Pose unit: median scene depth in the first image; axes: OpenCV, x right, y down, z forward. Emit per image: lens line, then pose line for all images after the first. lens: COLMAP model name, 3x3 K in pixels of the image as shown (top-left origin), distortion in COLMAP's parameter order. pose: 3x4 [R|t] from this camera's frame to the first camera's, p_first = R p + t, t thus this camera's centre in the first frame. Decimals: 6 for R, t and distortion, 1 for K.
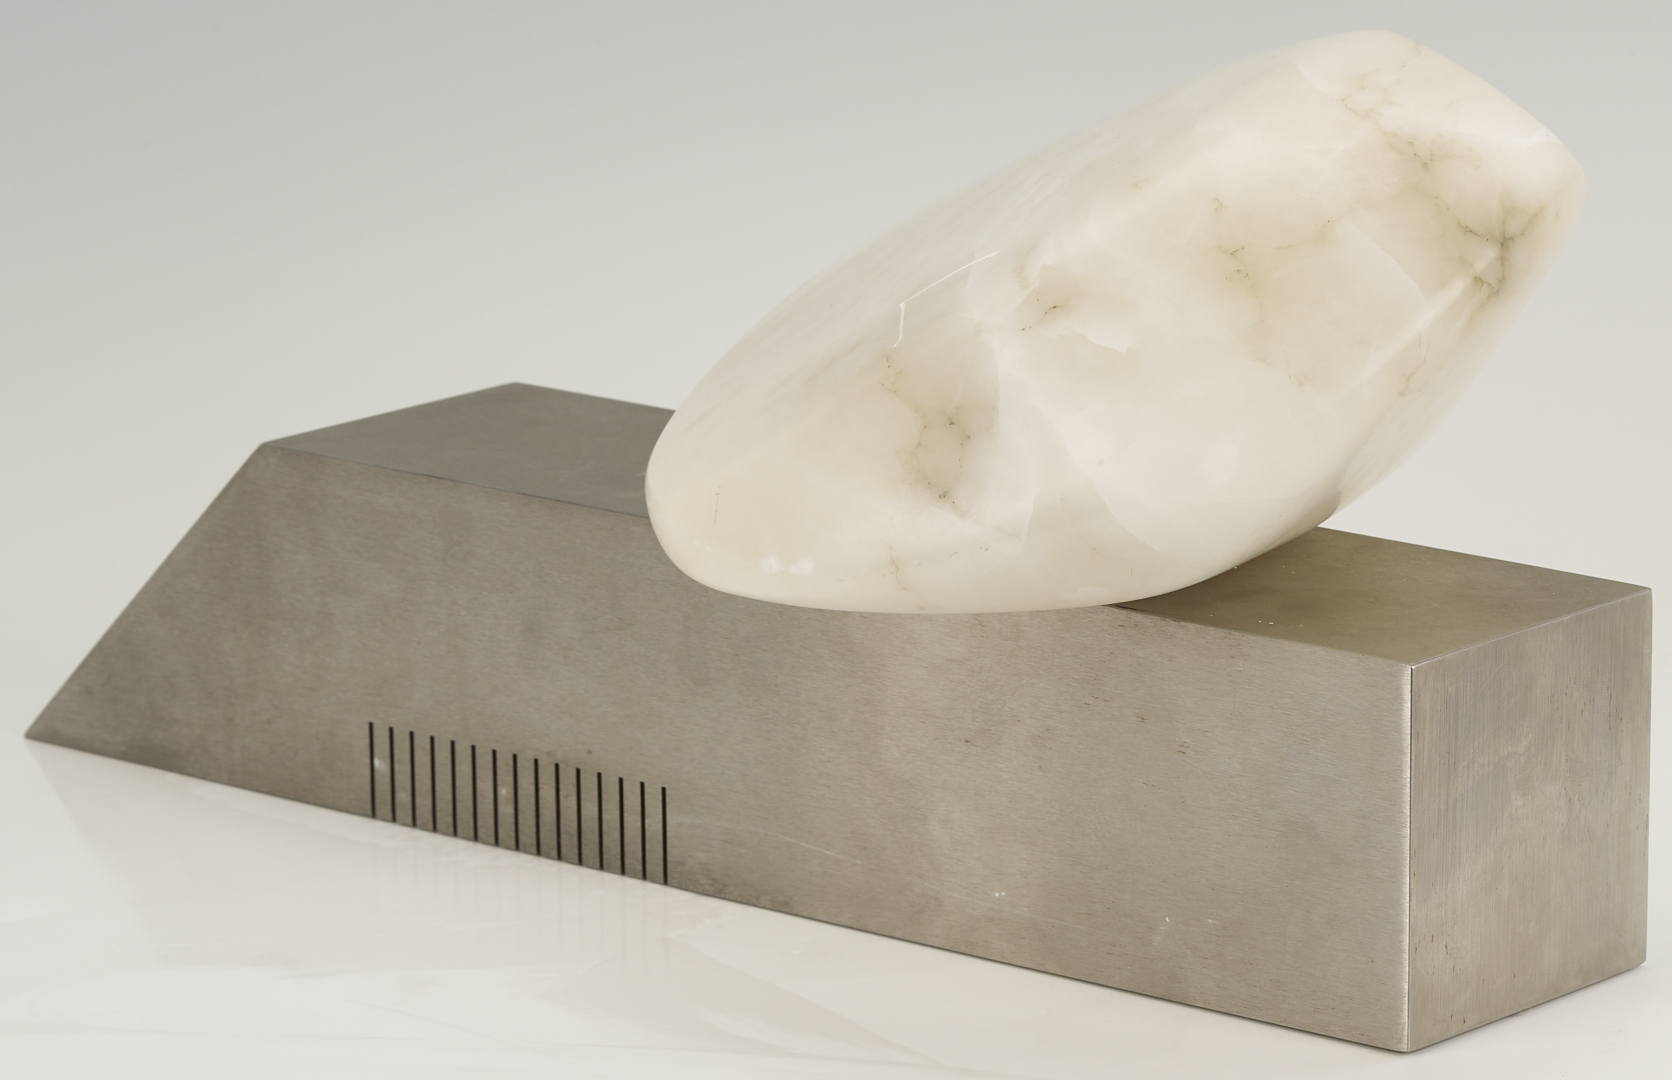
lens RADIAL K [[8100.5, 0, 839.4], [0, 8100.5, 539.6], [0, 0, 1]] dist [-0.121252, 0.000000]
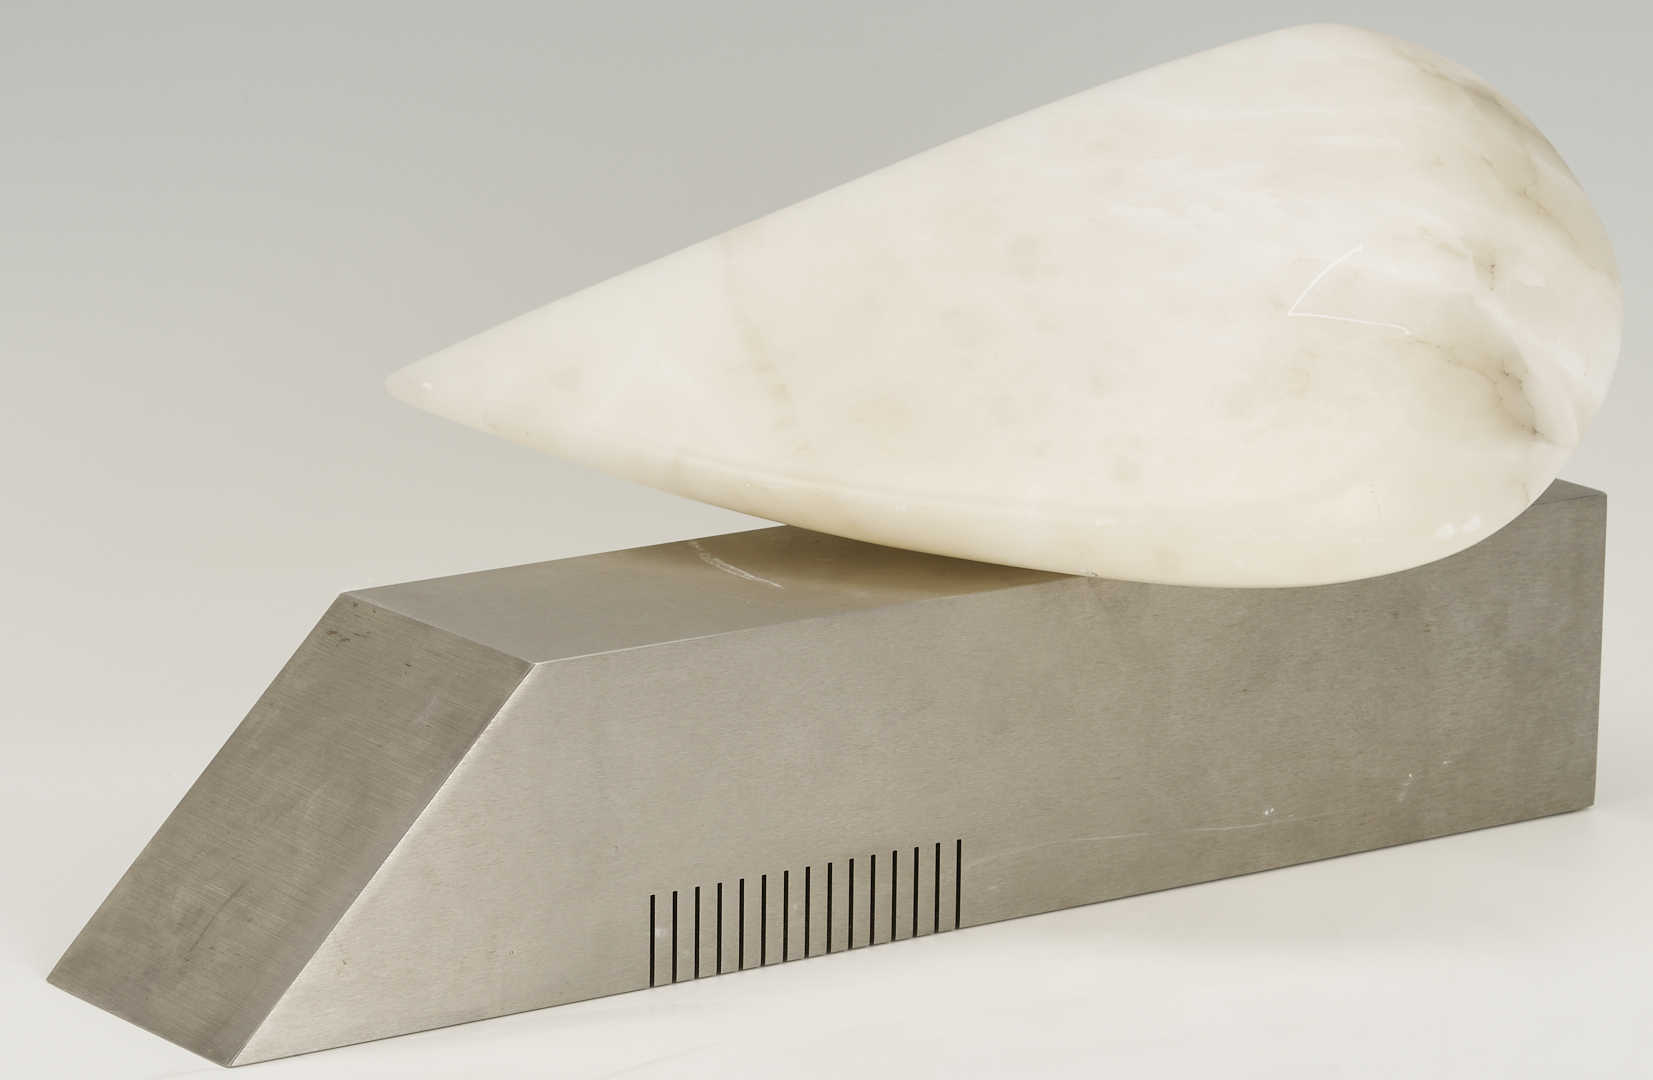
lens RADIAL K [[8008.5, 0, 829.0], [0, 8008.5, 543.1], [0, 0, 1]] dist [-0.121252, 0.000000]
pose [[0.229218, -0.203908, 0.951777, -1.083363], [0.216579, 0.963984, 0.154364, -0.185057], [-0.948974, 0.170752, 0.265125, 0.748096]]
